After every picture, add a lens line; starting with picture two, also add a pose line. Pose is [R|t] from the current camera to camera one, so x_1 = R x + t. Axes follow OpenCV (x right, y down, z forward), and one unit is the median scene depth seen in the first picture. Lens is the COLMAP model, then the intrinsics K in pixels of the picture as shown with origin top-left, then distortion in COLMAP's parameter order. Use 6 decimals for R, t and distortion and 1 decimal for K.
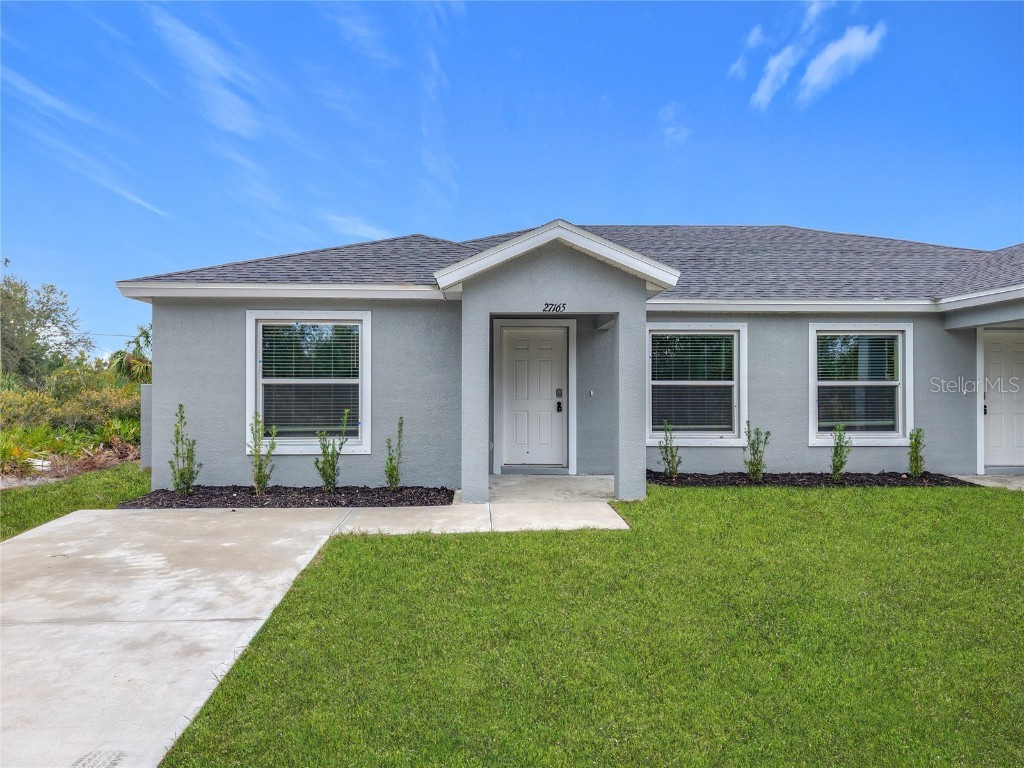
lens RADIAL K [[706.8, 0, 493.8], [0, 706.8, 383.7], [0, 0, 1]] dist [0.008812, -0.002302]
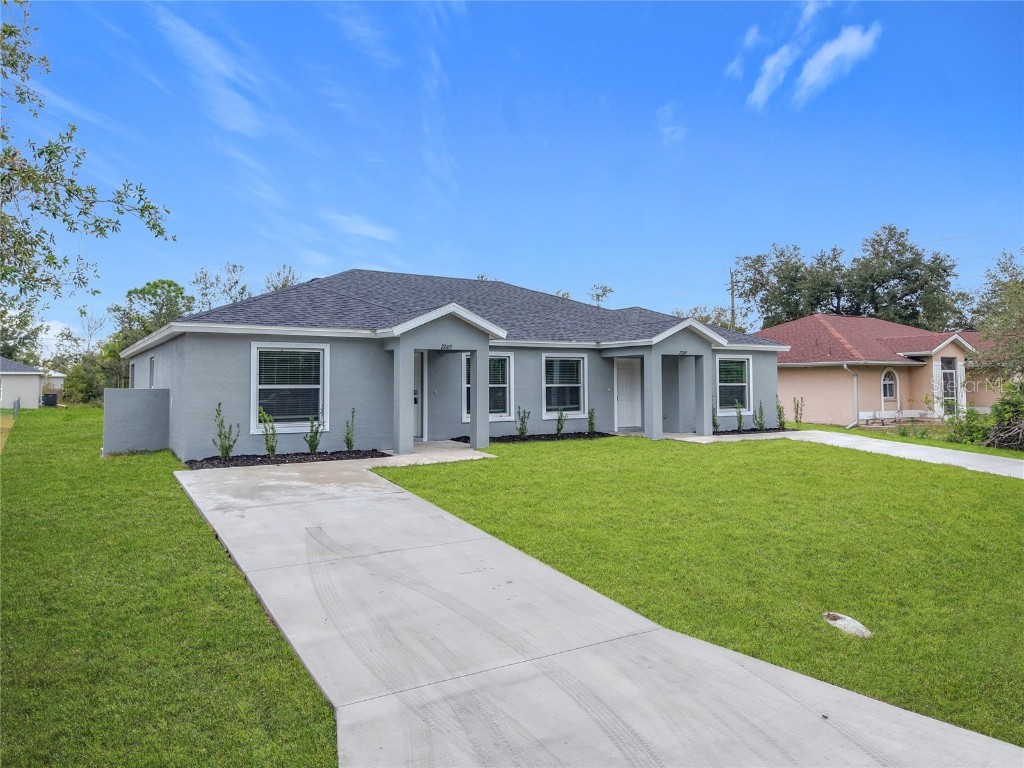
lens RADIAL K [[706.8, 0, 512.6], [0, 706.8, 375.0], [0, 0, 1]] dist [0.008812, -0.002302]
pose [[0.858668, 0.002798, 0.512525, -0.600629], [-0.003449, 0.999994, 0.000319, -0.030275], [-0.512521, -0.002041, 0.858673, -0.572886]]
